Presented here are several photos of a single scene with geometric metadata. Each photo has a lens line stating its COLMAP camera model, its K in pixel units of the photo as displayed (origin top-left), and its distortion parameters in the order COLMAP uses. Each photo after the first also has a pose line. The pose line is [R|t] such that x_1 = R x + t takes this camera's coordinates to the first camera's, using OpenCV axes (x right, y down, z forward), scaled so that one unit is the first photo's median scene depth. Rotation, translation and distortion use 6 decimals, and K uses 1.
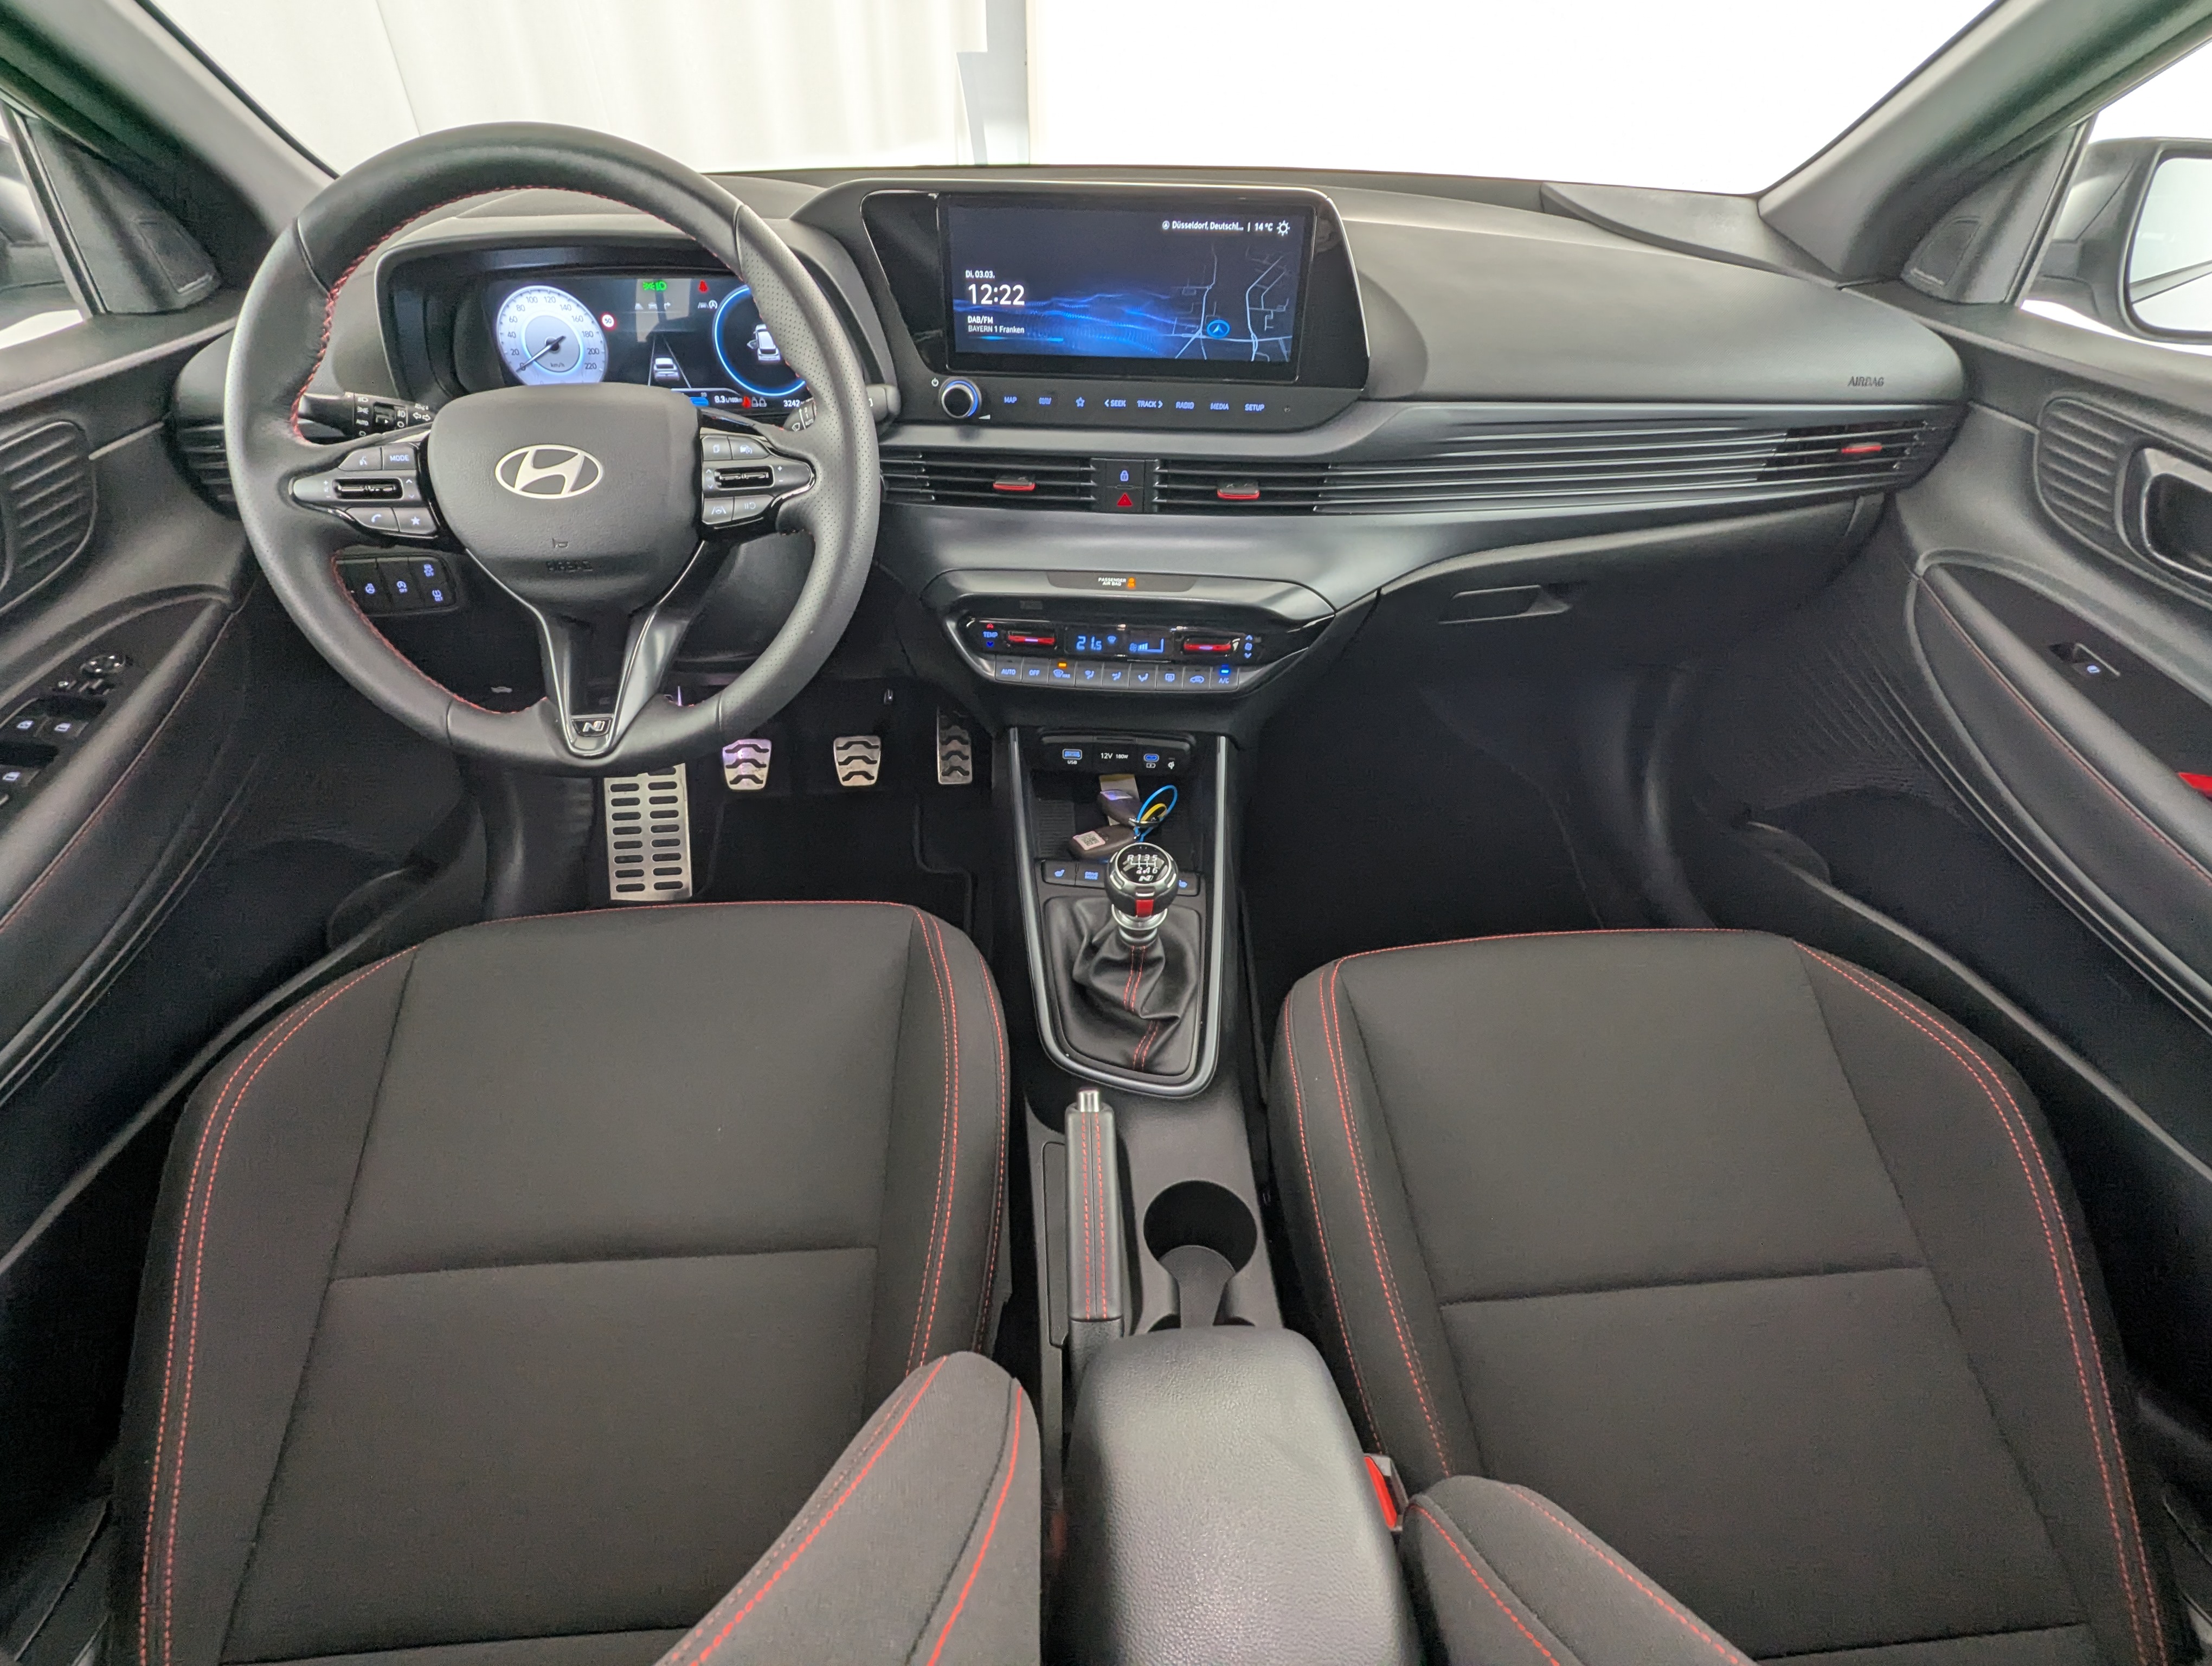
lens RADIAL K [[1051.8, 0, 1106.0], [0, 1051.8, 833.0], [0, 0, 1]] dist [-0.001616, -0.000890]
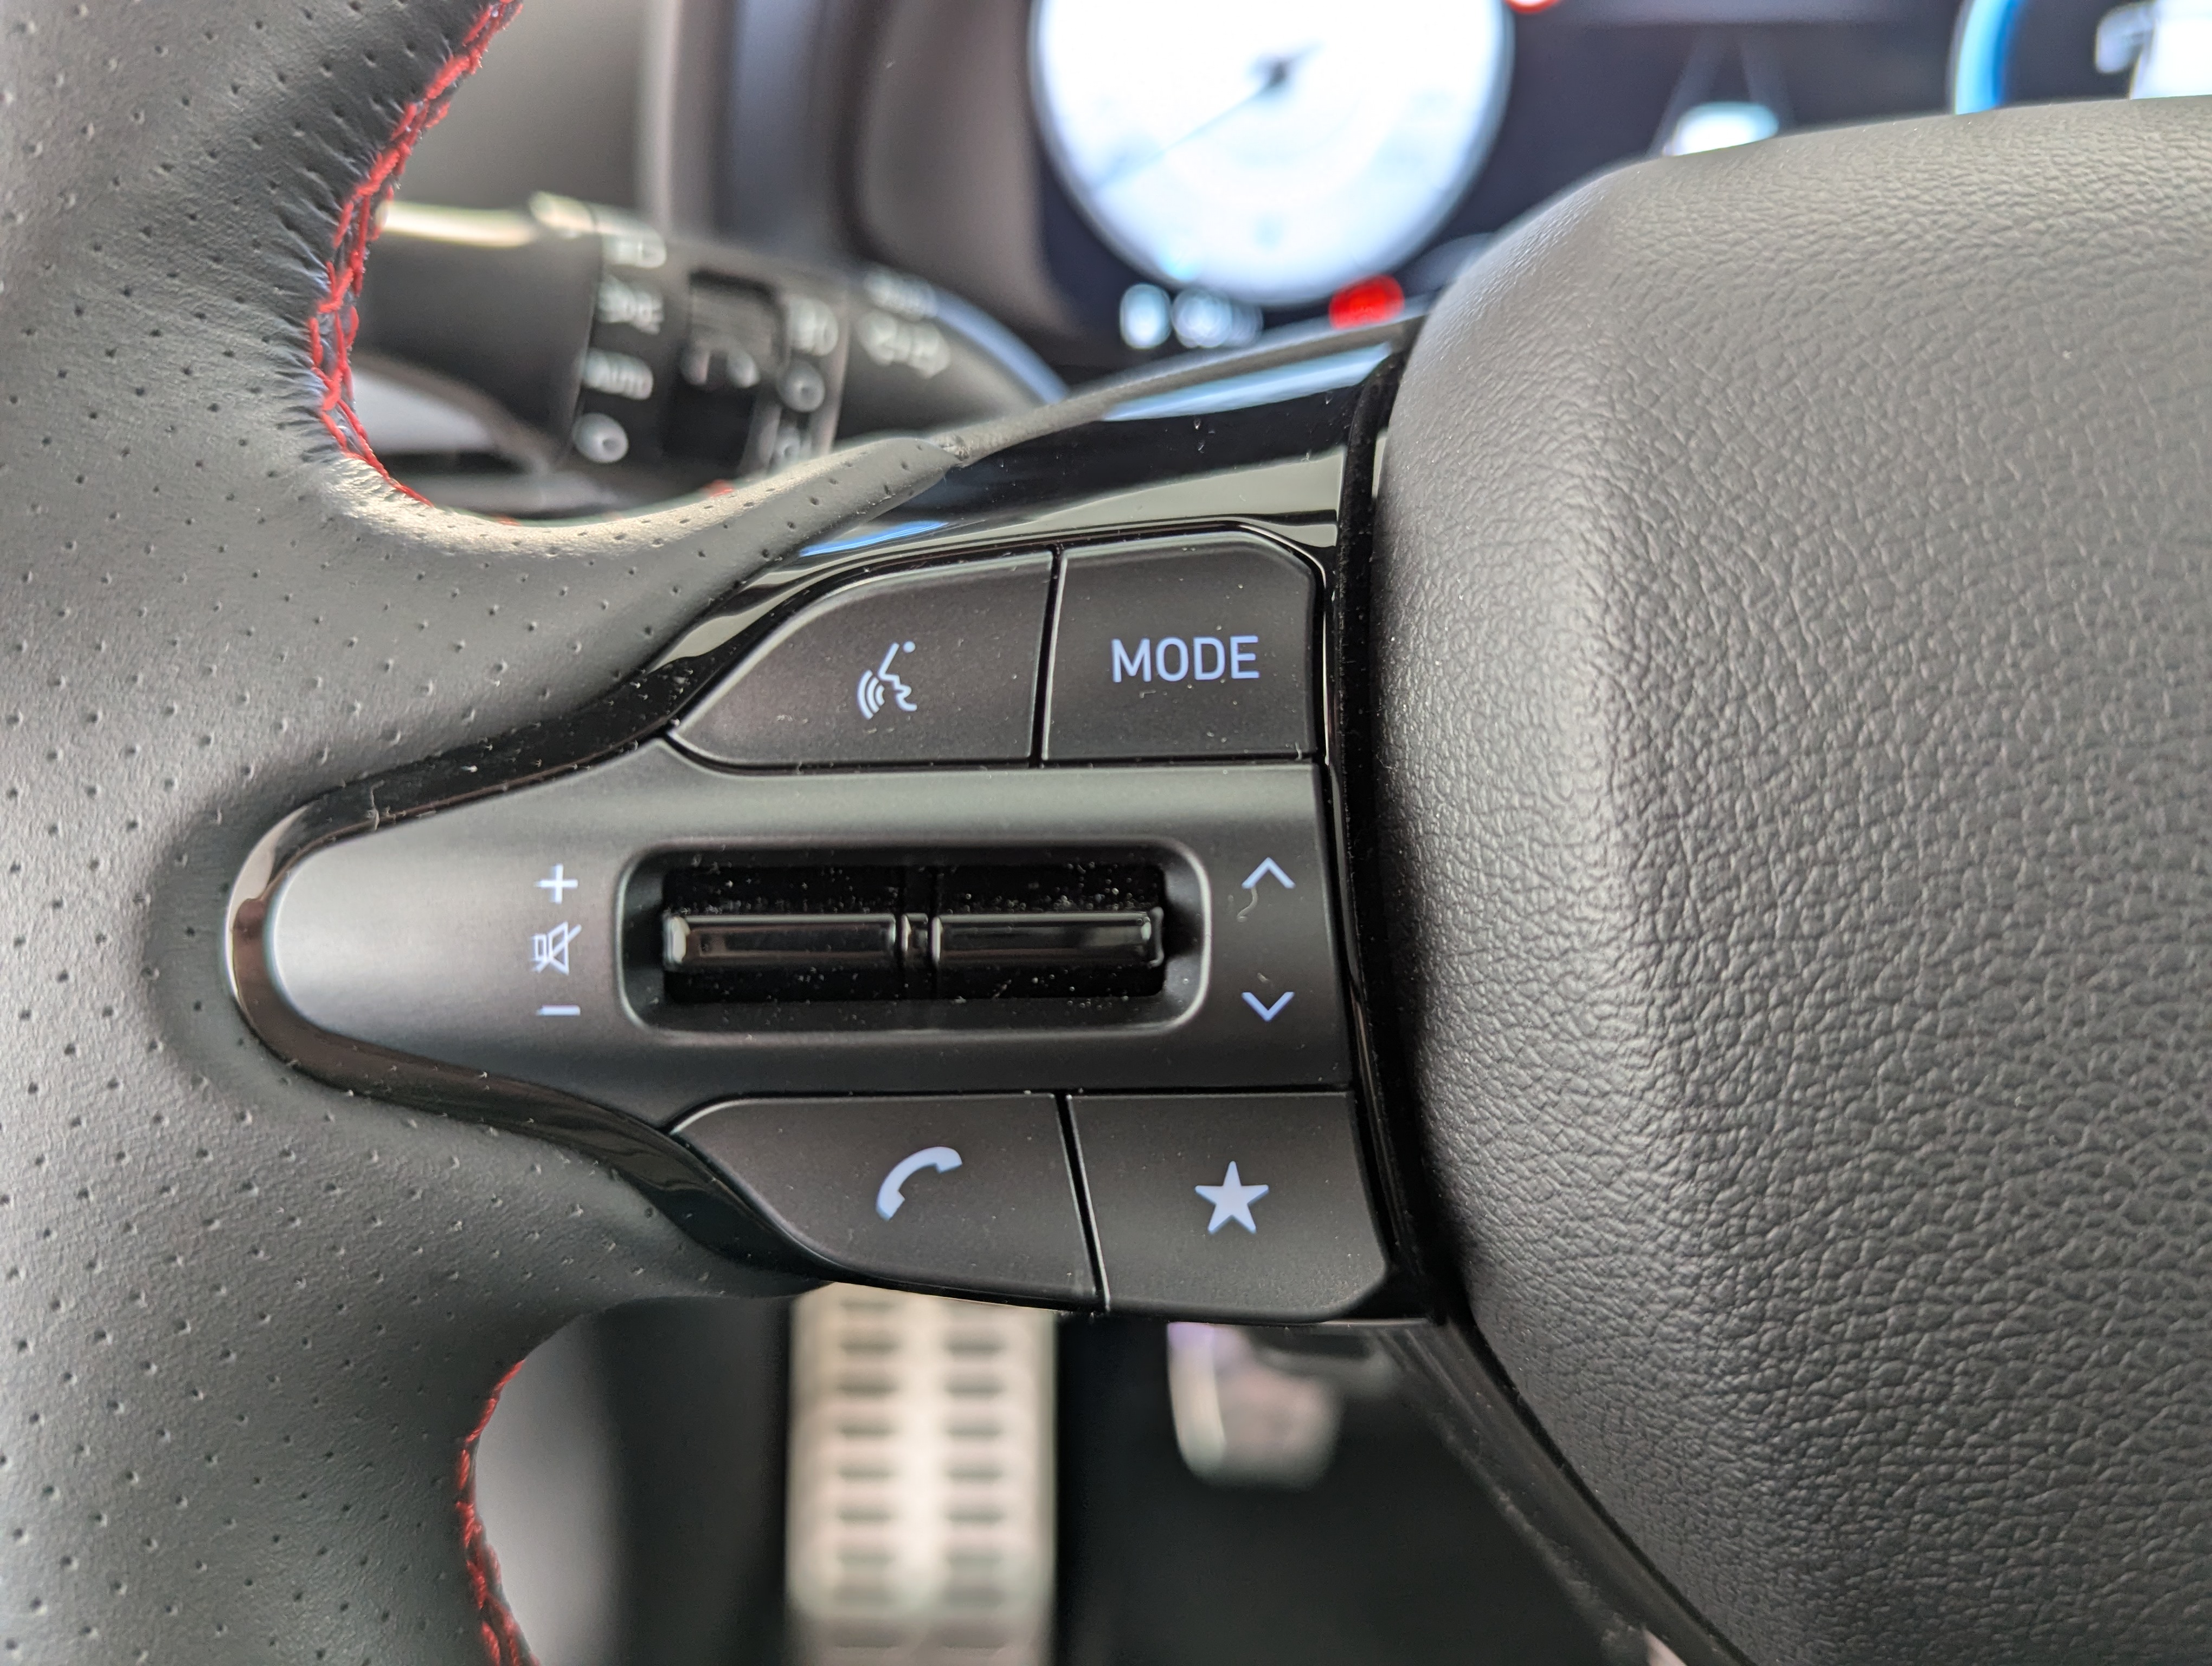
lens RADIAL K [[1827.2, 0, 1106.0], [0, 1827.2, 833.0], [0, 0, 1]] dist [-0.002948, -0.006183]
pose [[0.992191, 0.035392, -0.119597, -0.515409], [-0.052785, 0.987942, -0.145547, -0.243020], [0.113004, 0.150723, 0.982096, 0.635914]]
